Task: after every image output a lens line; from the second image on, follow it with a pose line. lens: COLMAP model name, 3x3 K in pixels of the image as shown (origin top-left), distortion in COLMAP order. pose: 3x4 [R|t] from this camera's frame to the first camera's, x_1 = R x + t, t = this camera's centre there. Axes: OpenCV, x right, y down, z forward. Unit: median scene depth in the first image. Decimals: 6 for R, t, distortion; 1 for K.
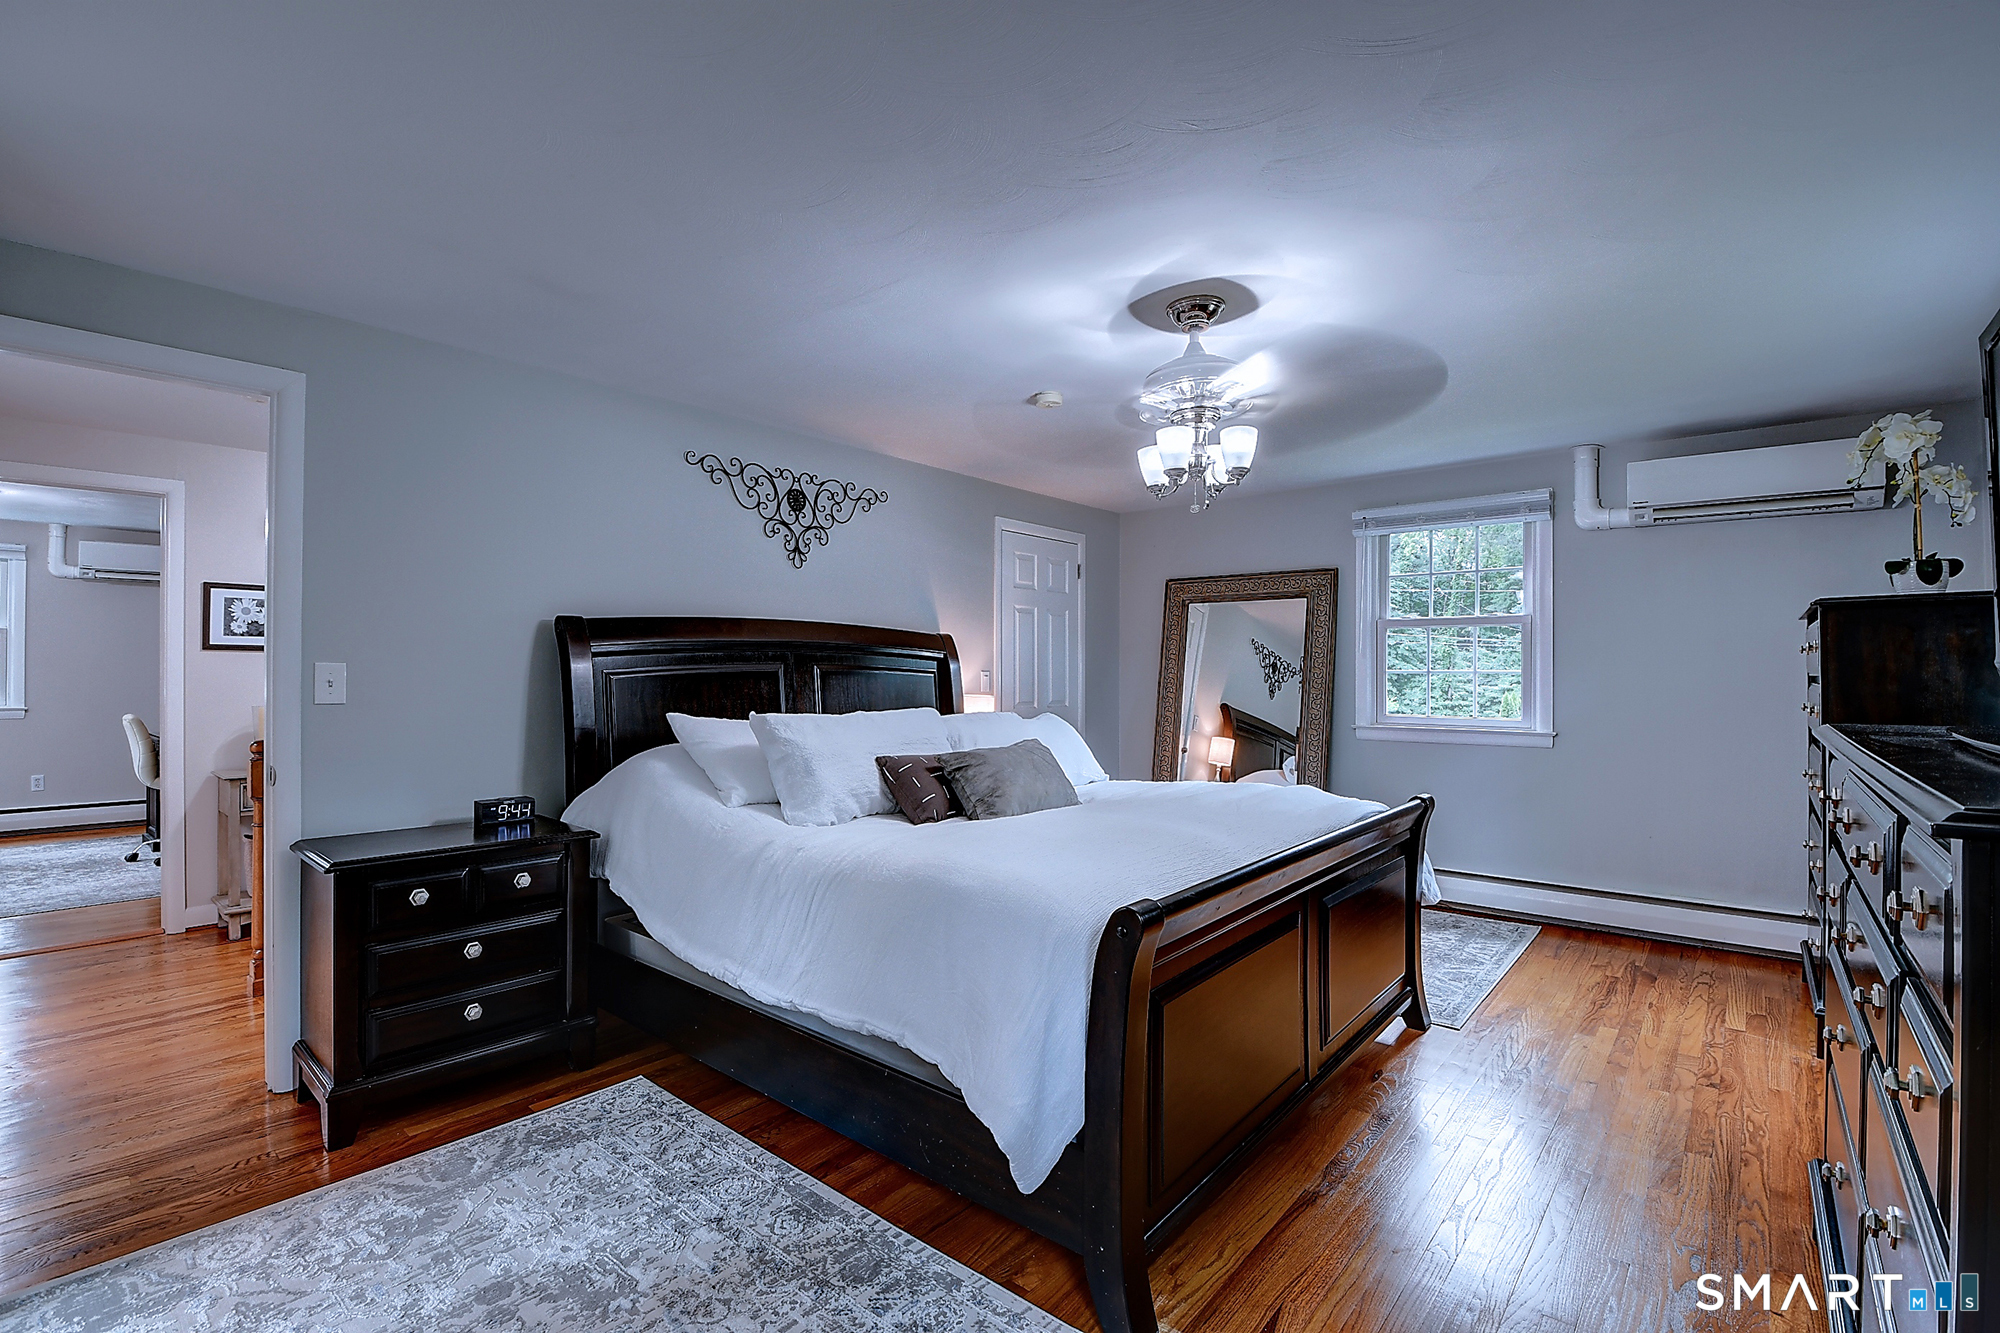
lens RADIAL K [[889.6, 0, 984.1], [0, 889.6, 666.3], [0, 0, 1]] dist [0.001081, -0.017112]
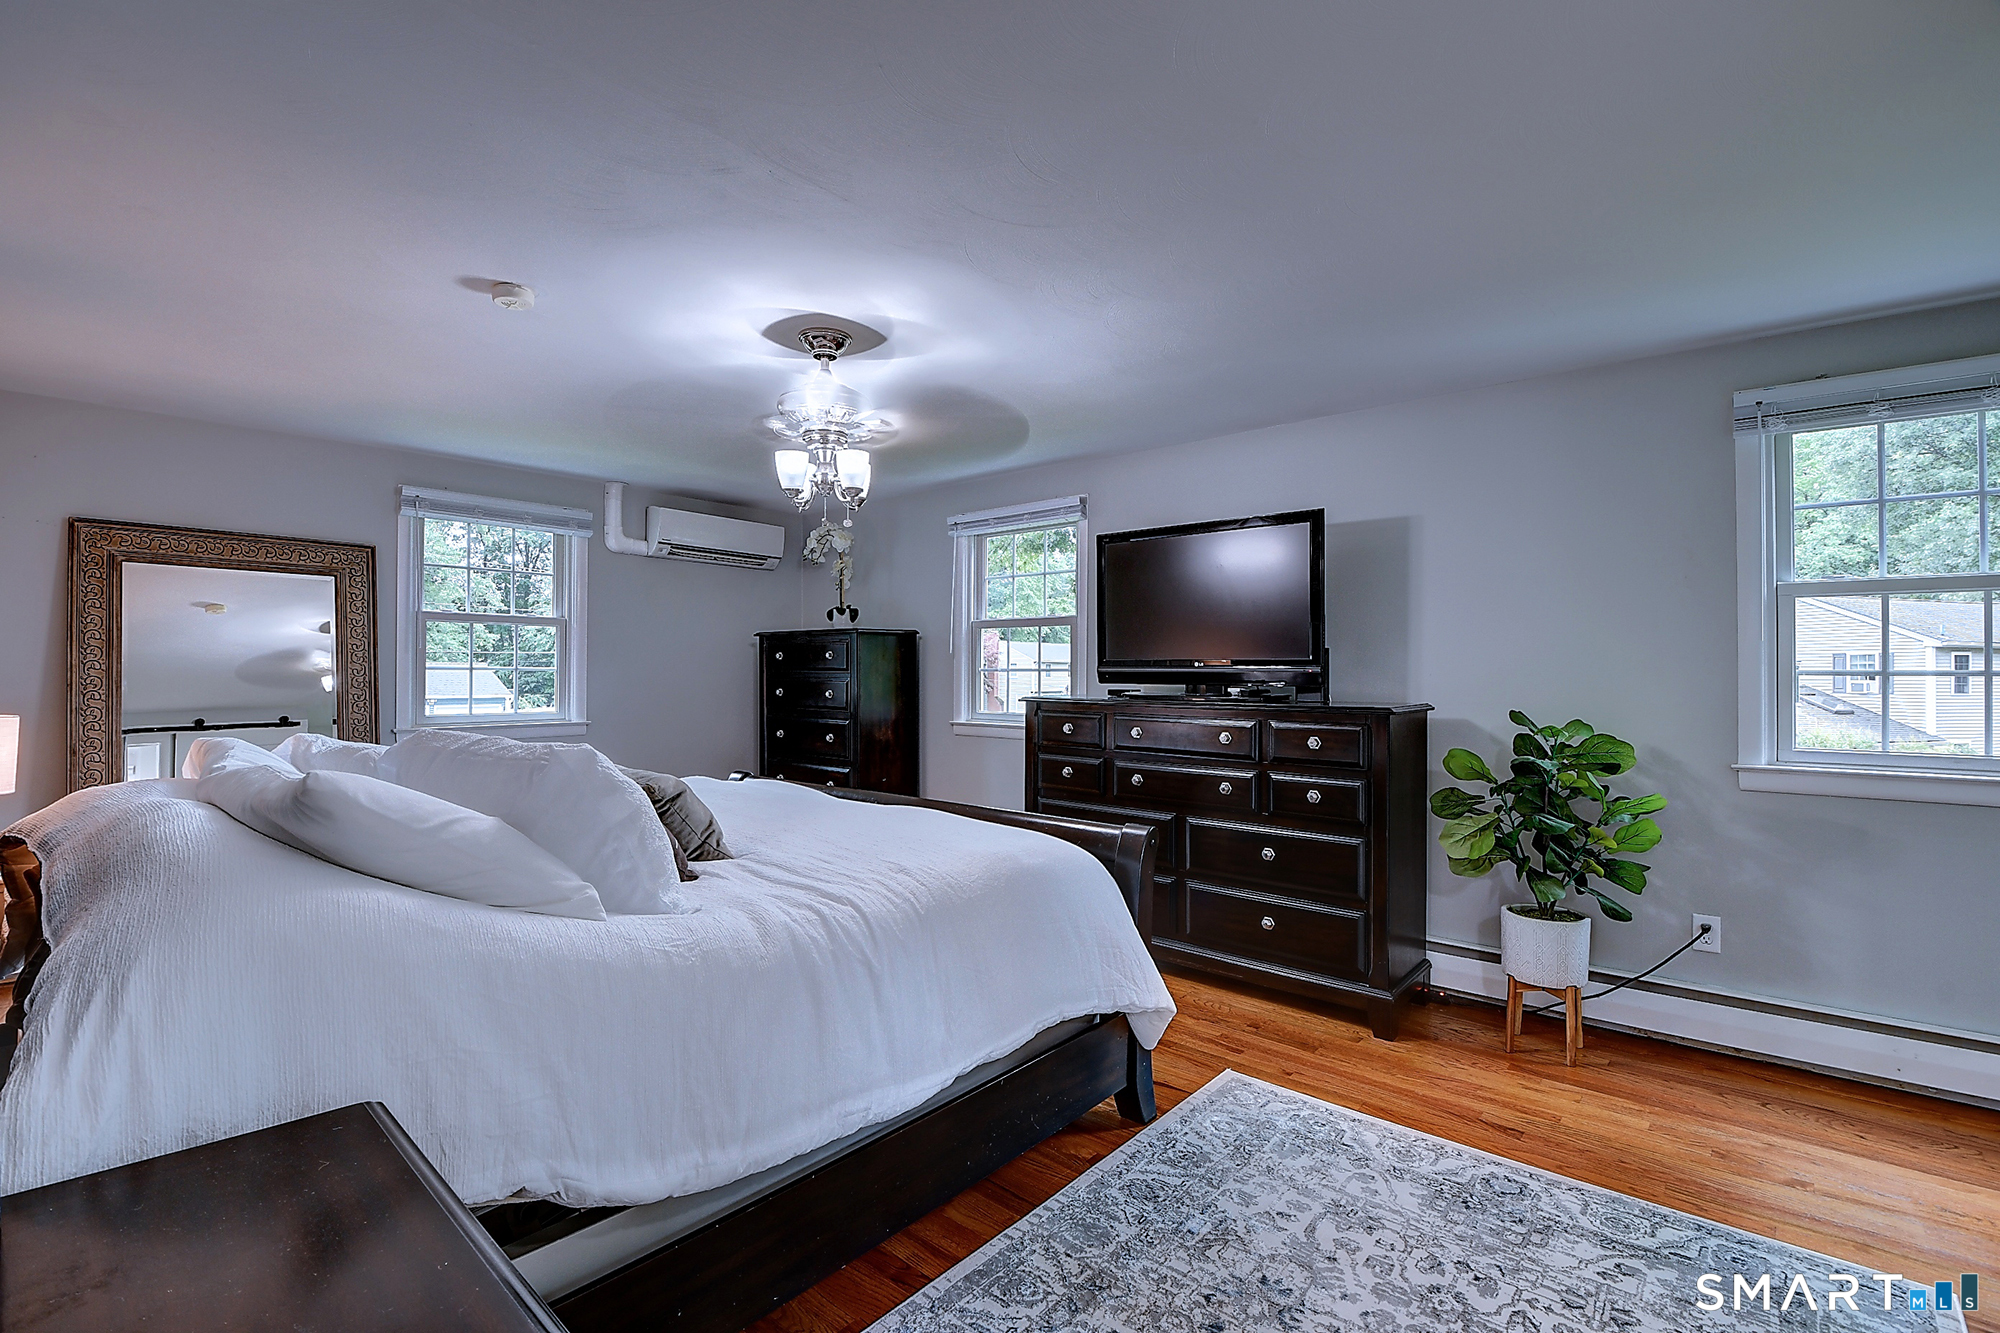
lens RADIAL K [[889.6, 0, 984.1], [0, 889.6, 666.3], [0, 0, 1]] dist [0.001081, -0.017112]
pose [[0.022014, 0.005801, 0.999741, -0.559723], [-0.012136, 0.999911, -0.005535, 0.002472], [-0.999684, -0.012011, 0.022083, 0.513388]]
